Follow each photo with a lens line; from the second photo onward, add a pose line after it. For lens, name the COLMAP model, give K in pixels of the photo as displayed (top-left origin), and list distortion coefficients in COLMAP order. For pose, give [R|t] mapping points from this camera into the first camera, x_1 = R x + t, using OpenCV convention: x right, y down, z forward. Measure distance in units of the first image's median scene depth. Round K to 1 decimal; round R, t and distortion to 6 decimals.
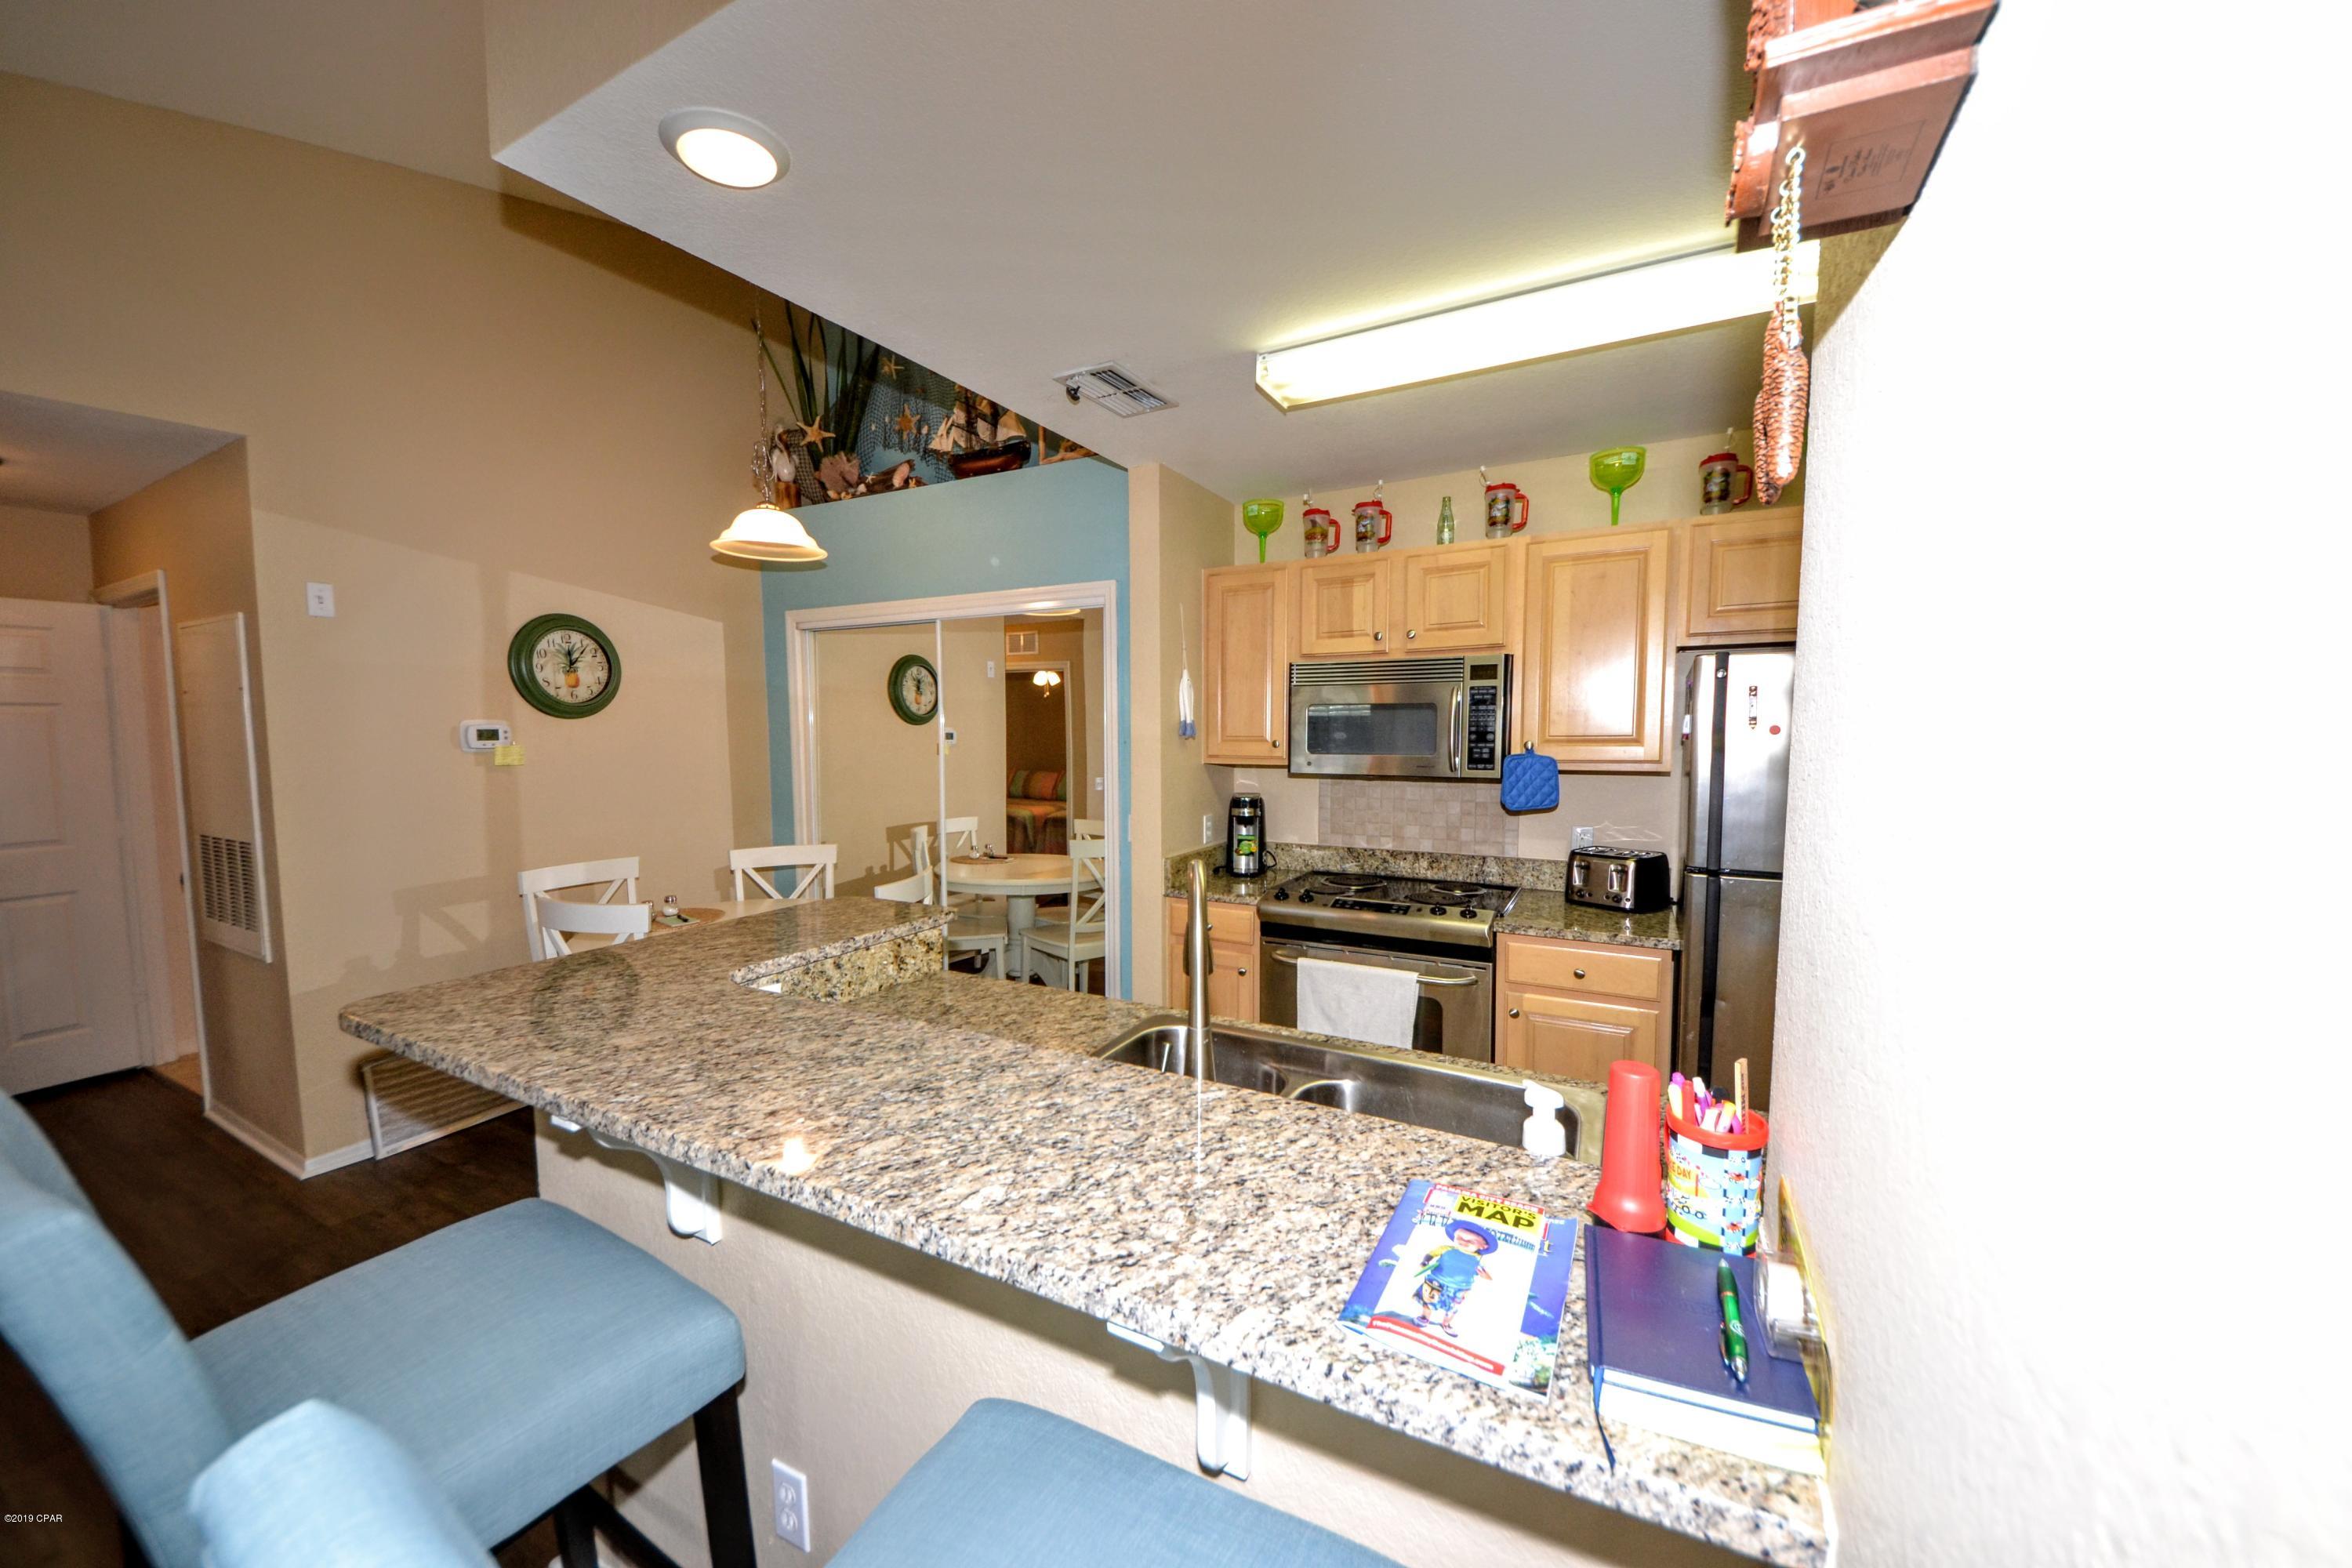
lens RADIAL K [[864.1, 0, 1170.6], [0, 864.1, 788.7], [0, 0, 1]] dist [0.053692, -0.036916]
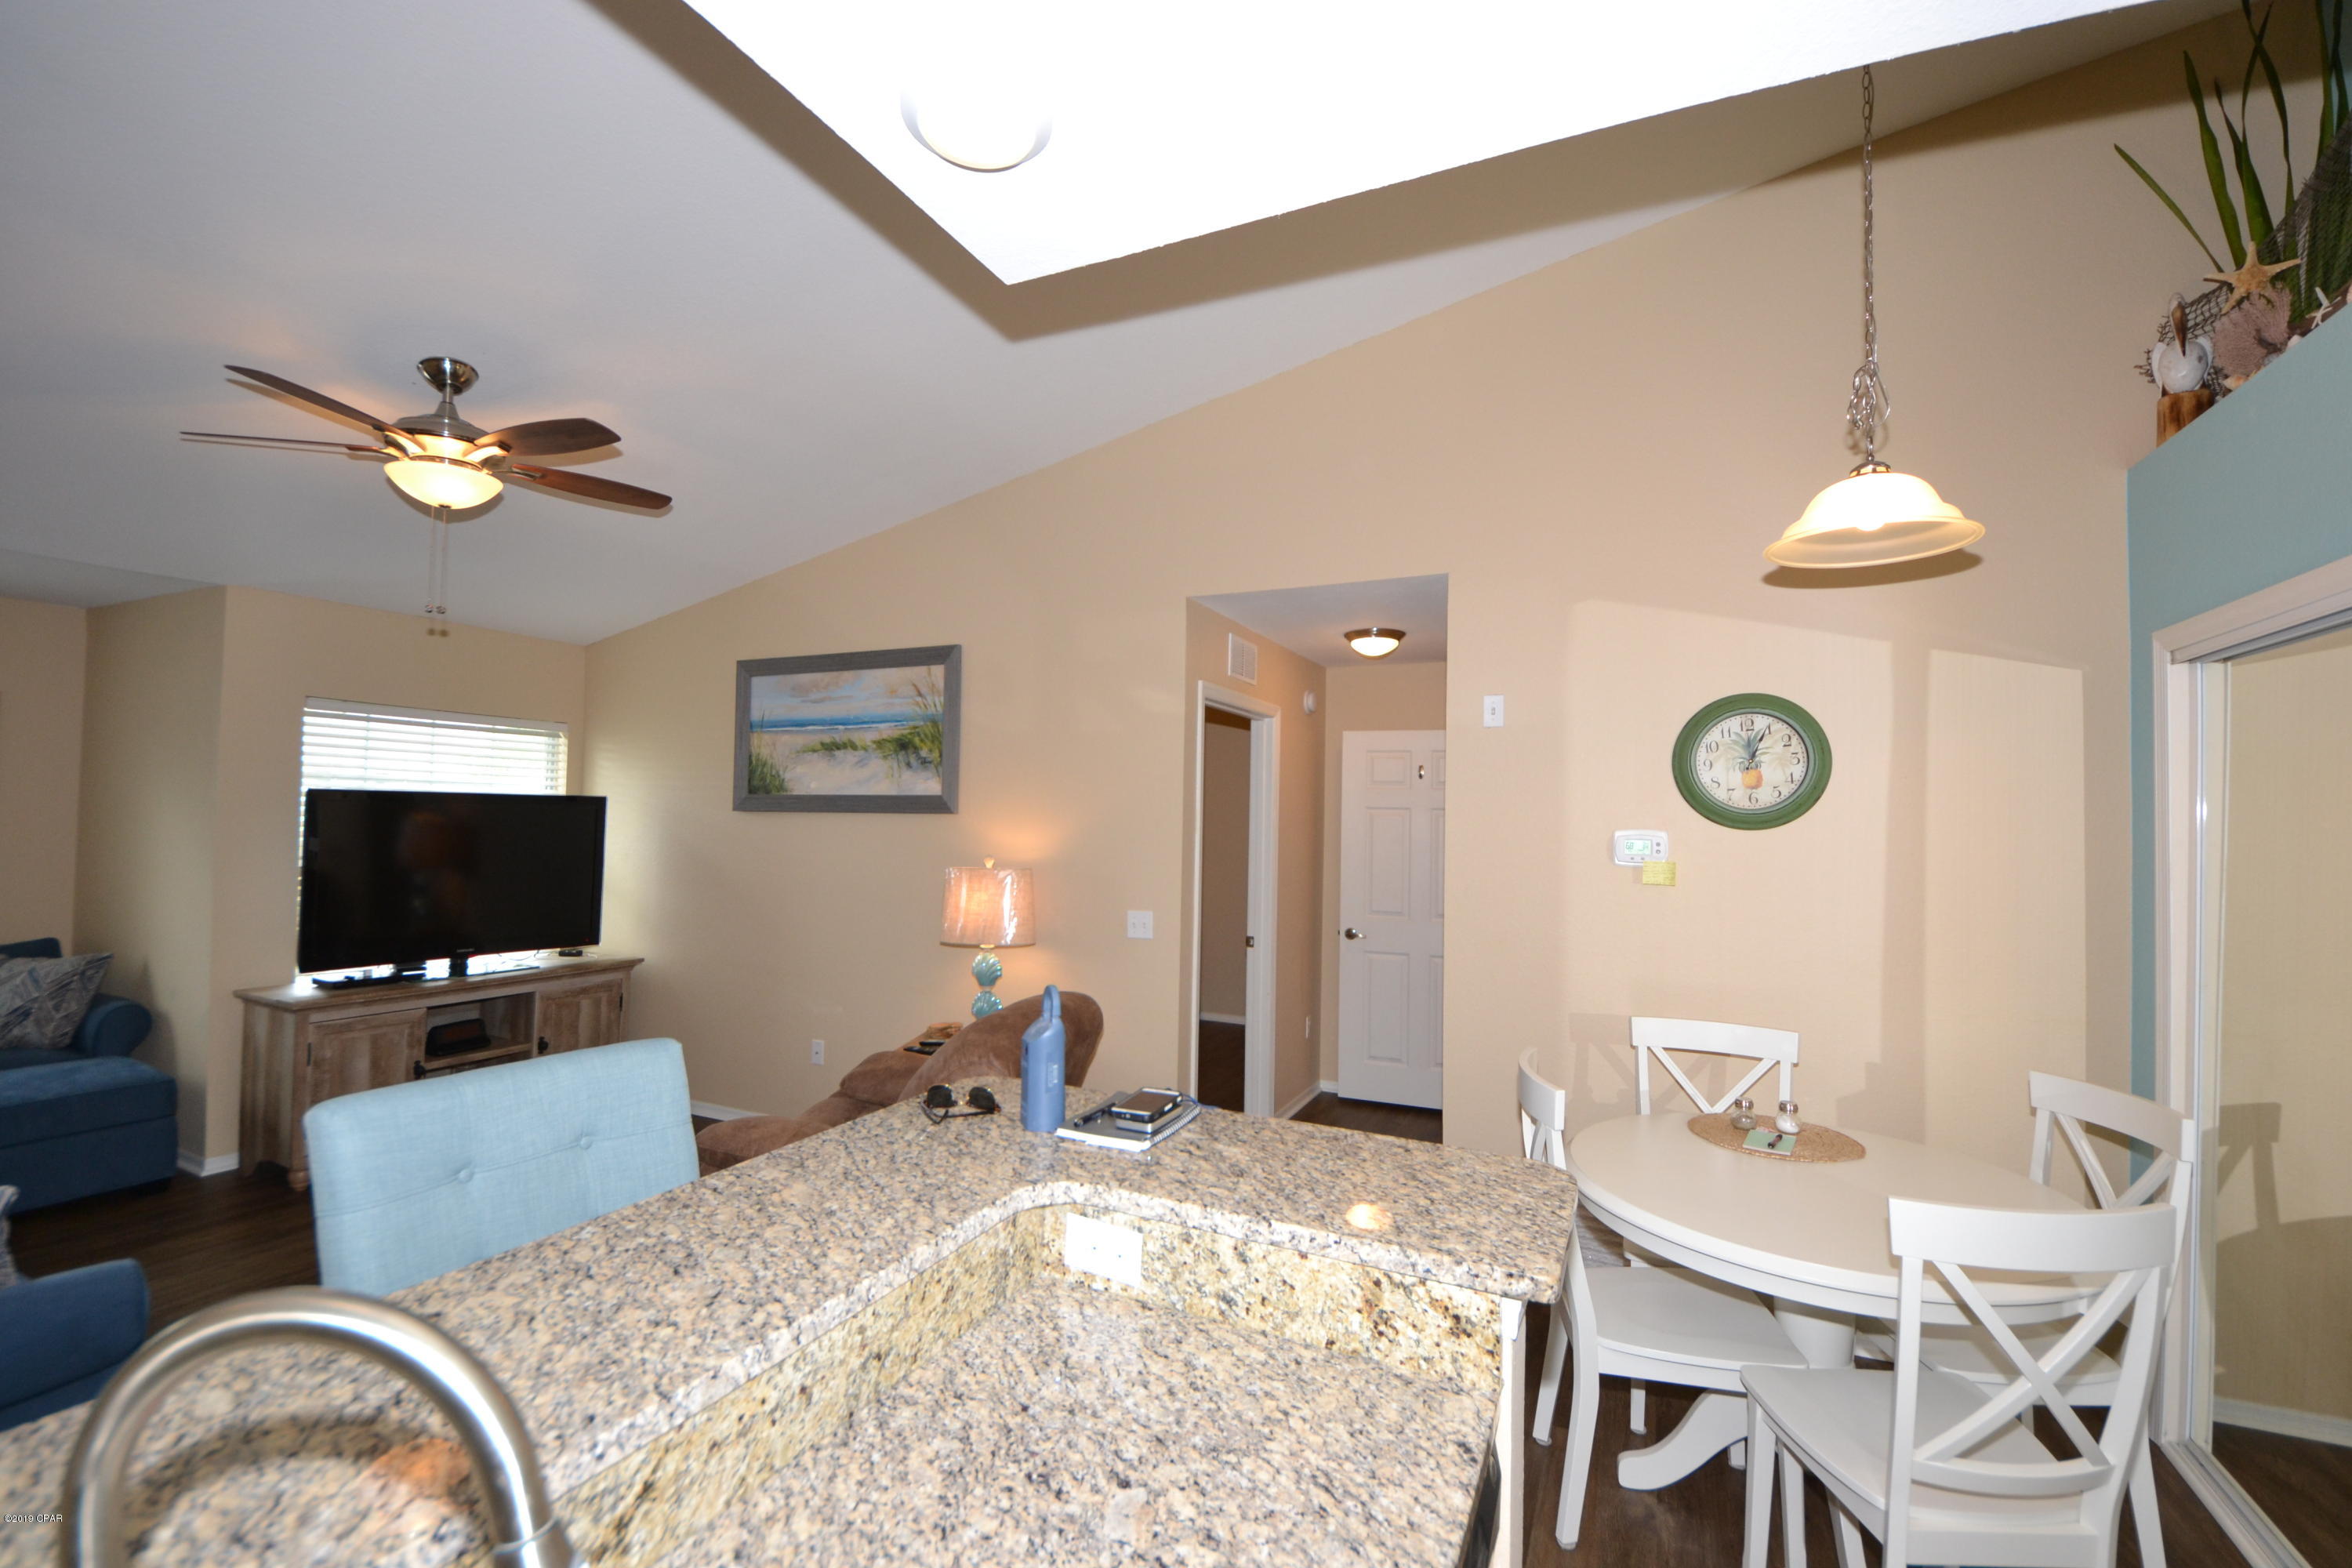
lens RADIAL K [[995.9, 0, 1172.0], [0, 995.9, 787.3], [0, 0, 1]] dist [0.045027, -0.040965]
pose [[0.055863, -0.024659, -0.998134, 0.200477], [-0.091553, 0.995357, -0.029715, -0.058723], [0.994232, 0.093042, 0.053346, 0.595191]]
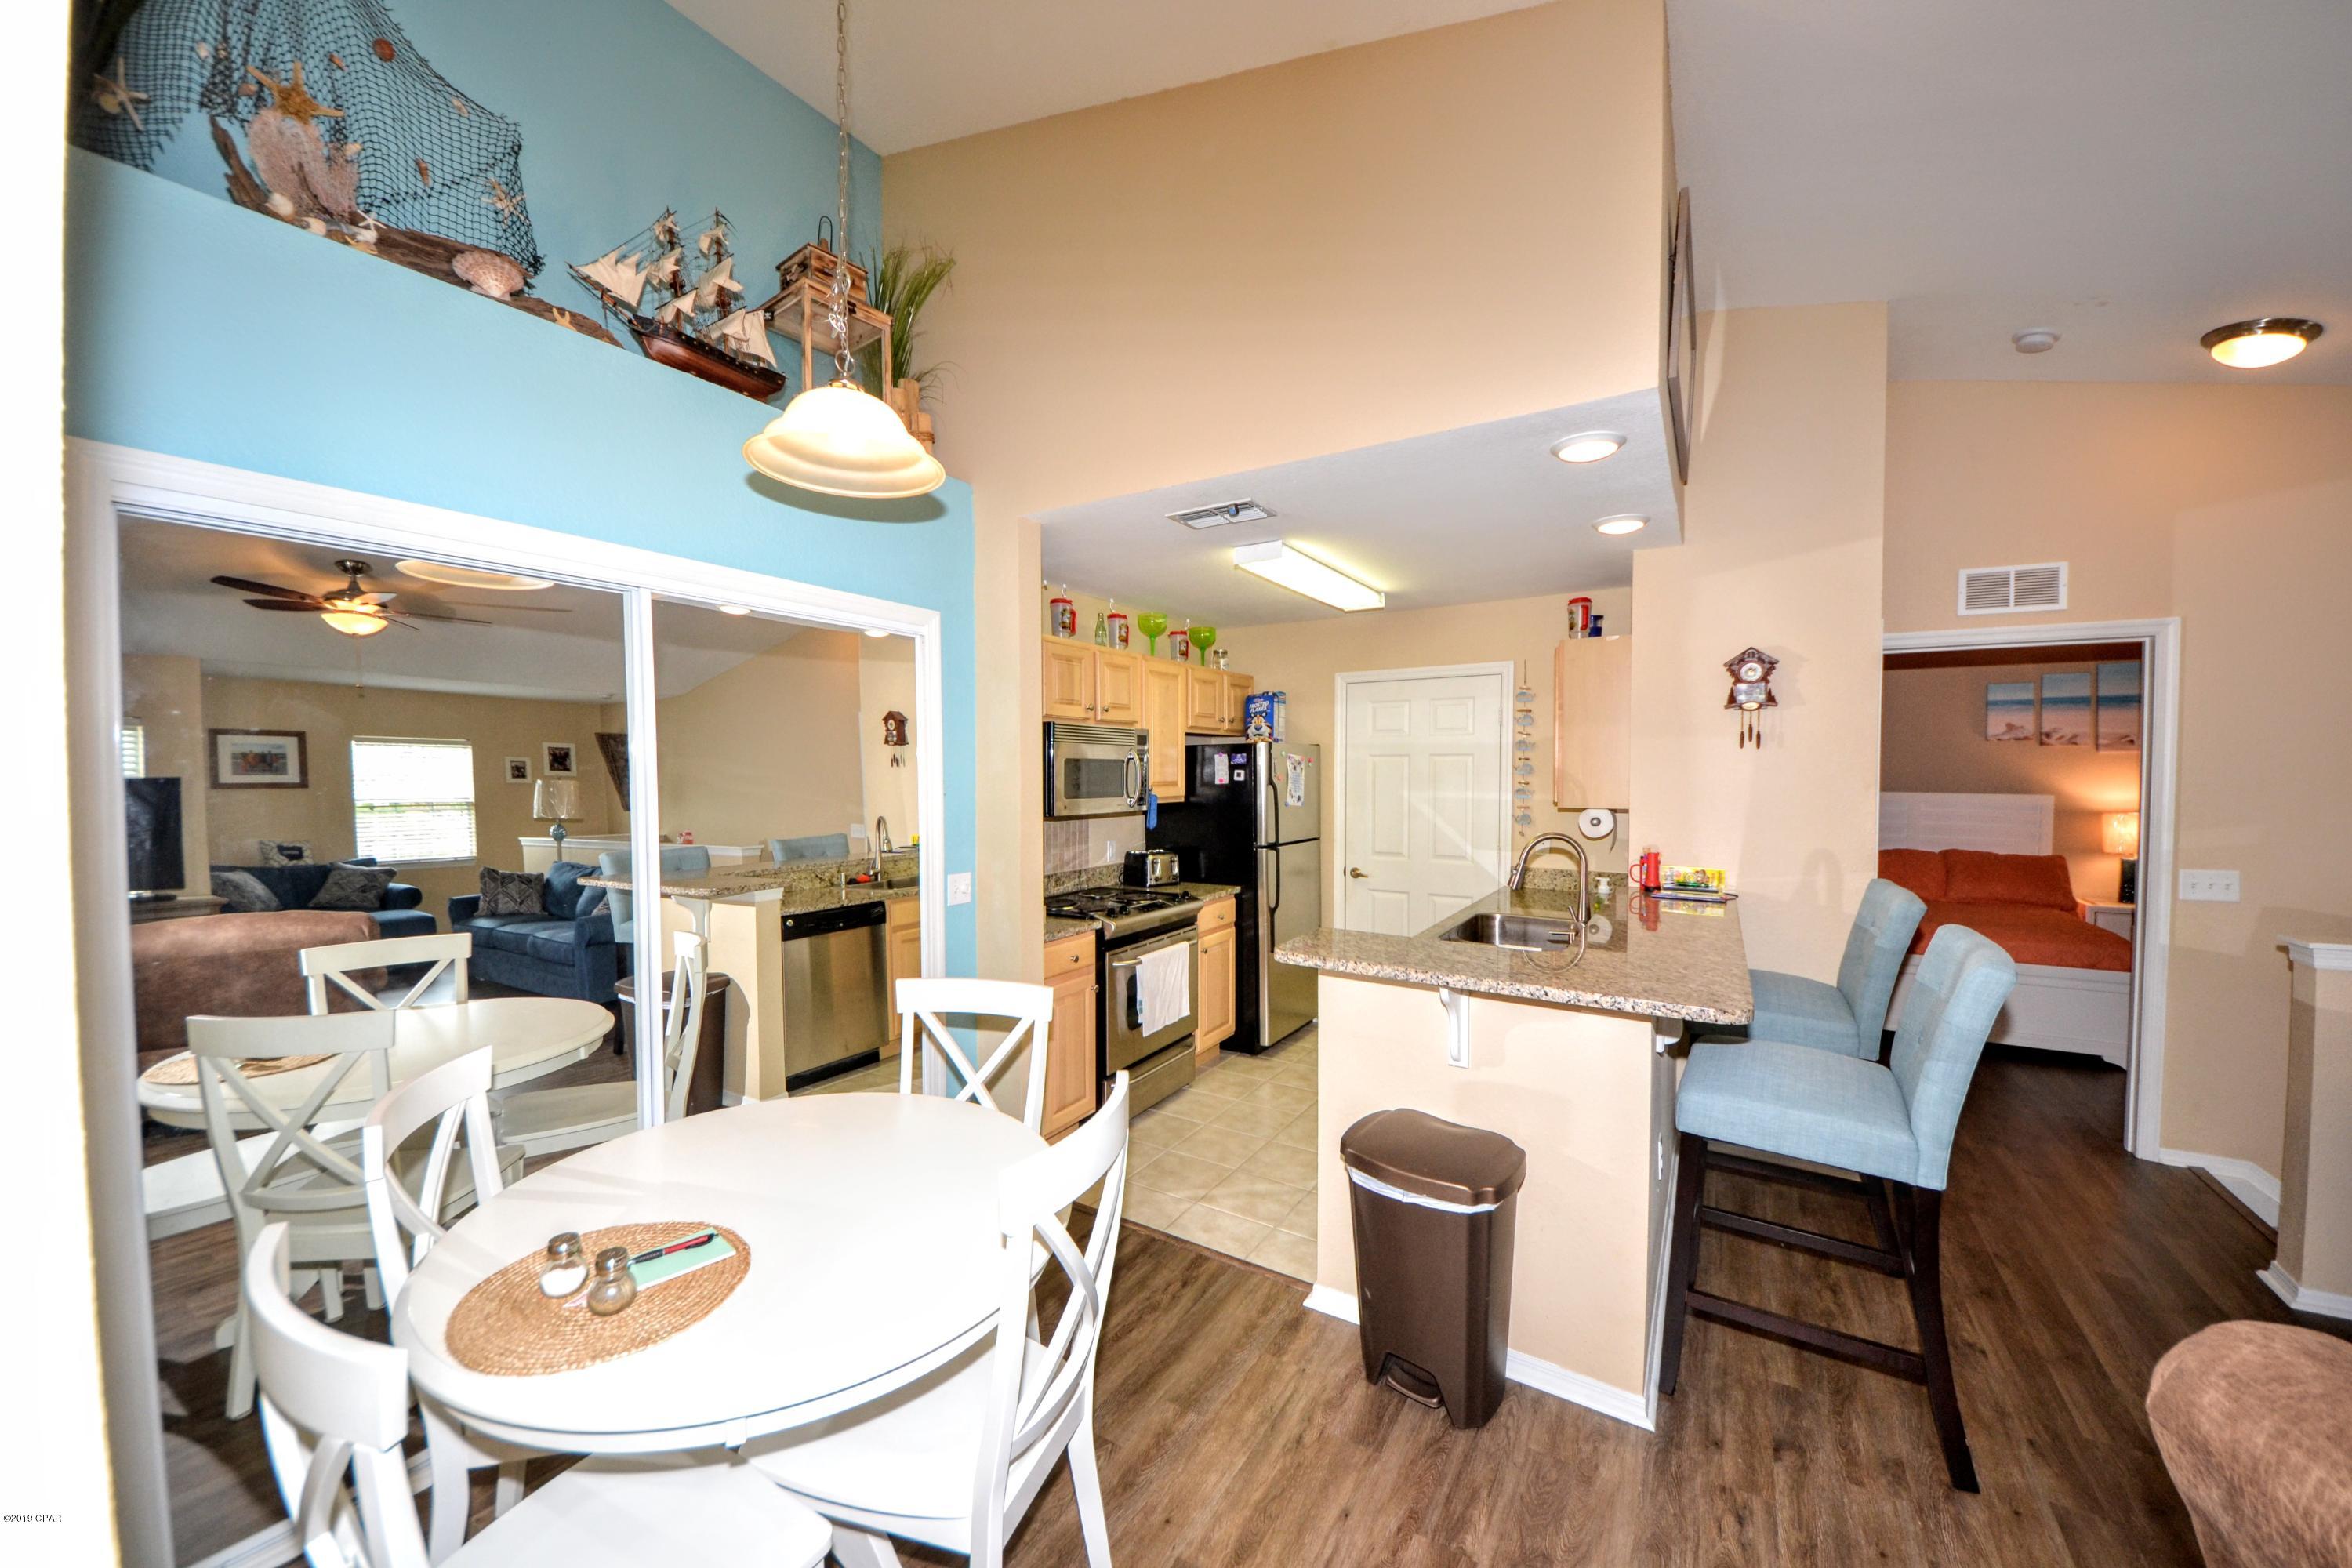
lens RADIAL K [[863.0, 0, 1168.7], [0, 863.0, 797.5], [0, 0, 1]] dist [0.034568, -0.023737]
pose [[0.067560, -0.029057, 0.997292, -1.142509], [0.071180, 0.997169, 0.024232, -0.069508], [-0.995173, 0.069350, 0.069437, 0.880660]]
